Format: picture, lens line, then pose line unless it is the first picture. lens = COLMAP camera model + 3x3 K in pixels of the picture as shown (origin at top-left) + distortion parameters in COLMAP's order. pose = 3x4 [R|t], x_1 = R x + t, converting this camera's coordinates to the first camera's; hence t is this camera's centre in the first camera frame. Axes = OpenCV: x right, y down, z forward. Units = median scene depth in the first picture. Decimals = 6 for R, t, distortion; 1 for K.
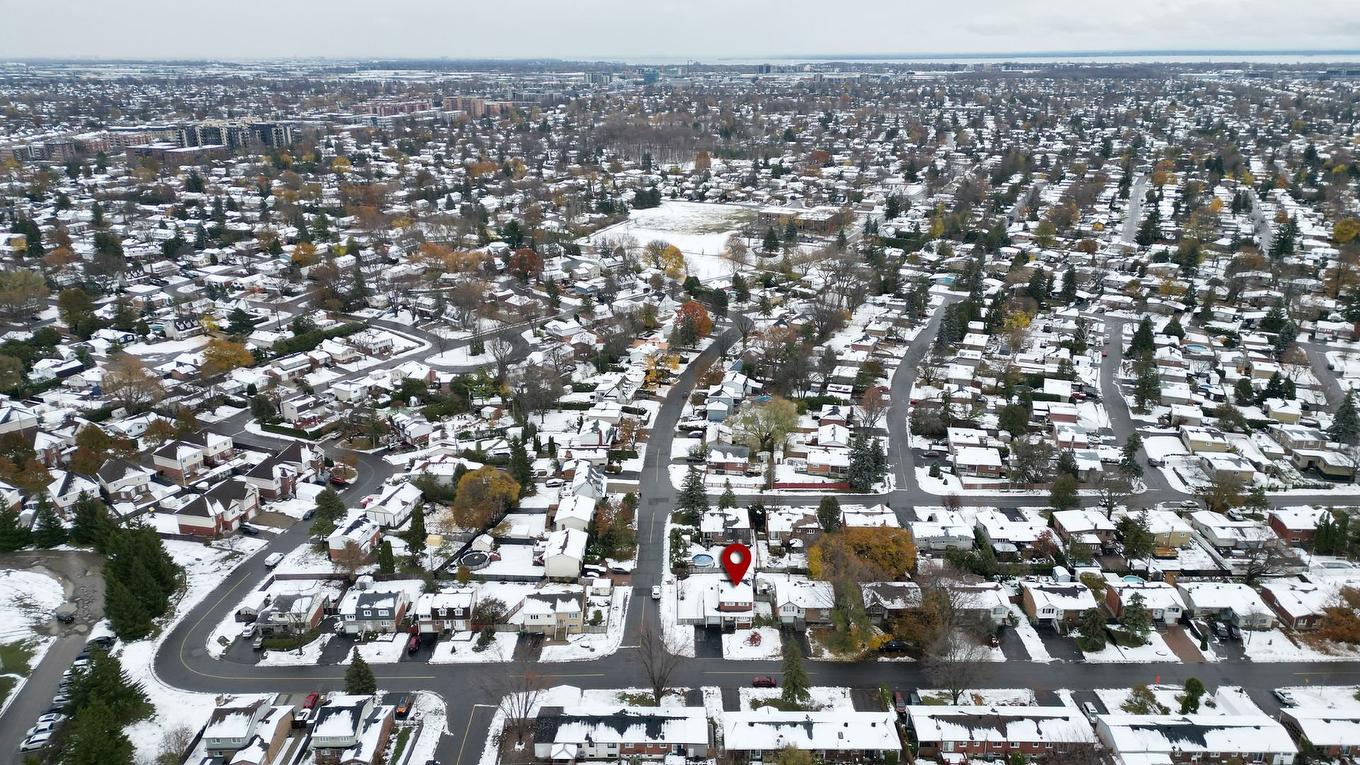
lens RADIAL K [[938.2, 0, 680.0], [0, 938.2, 382.5], [0, 0, 1]] dist [0.084545, -0.081329]
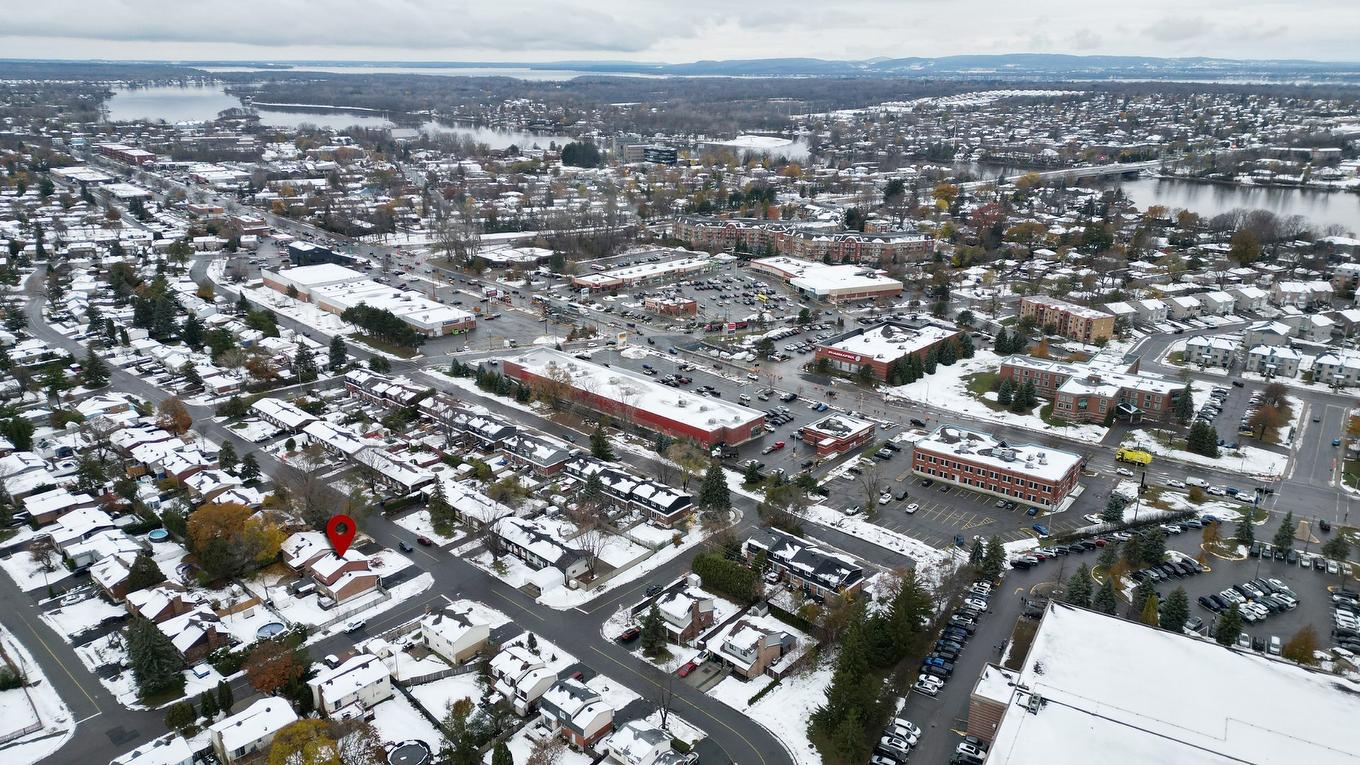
lens RADIAL K [[938.2, 0, 680.0], [0, 938.2, 382.5], [0, 0, 1]] dist [0.084545, -0.081329]
pose [[-0.737988, -0.218380, 0.638501, -0.832160], [0.220605, 0.816126, 0.534108, -0.419922], [-0.637736, 0.535022, -0.554116, 1.199910]]
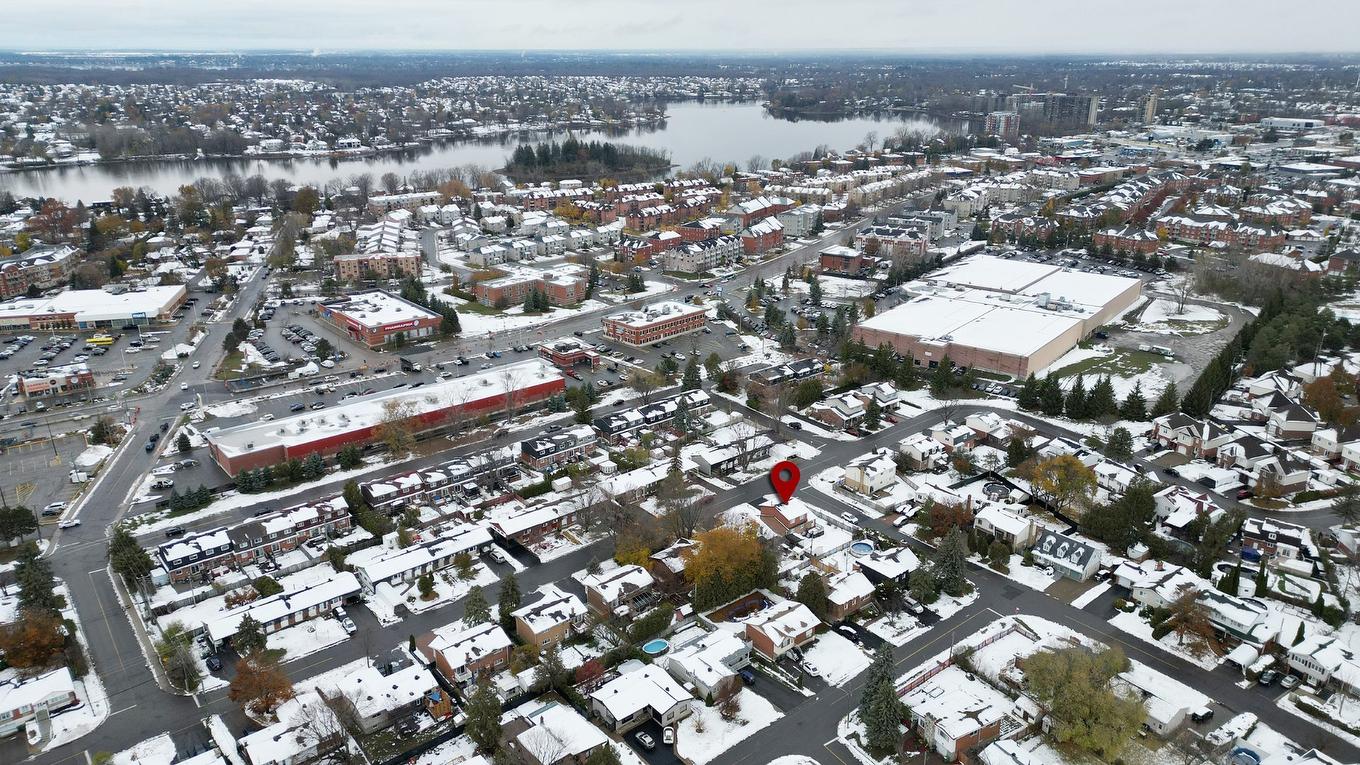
lens RADIAL K [[938.2, 0, 680.0], [0, 938.2, 382.5], [0, 0, 1]] dist [0.084545, -0.081329]
pose [[-0.769552, 0.214560, -0.601460, 0.791875], [-0.209641, 0.804780, 0.555320, -0.504801], [0.603192, 0.553438, -0.574339, 1.452200]]
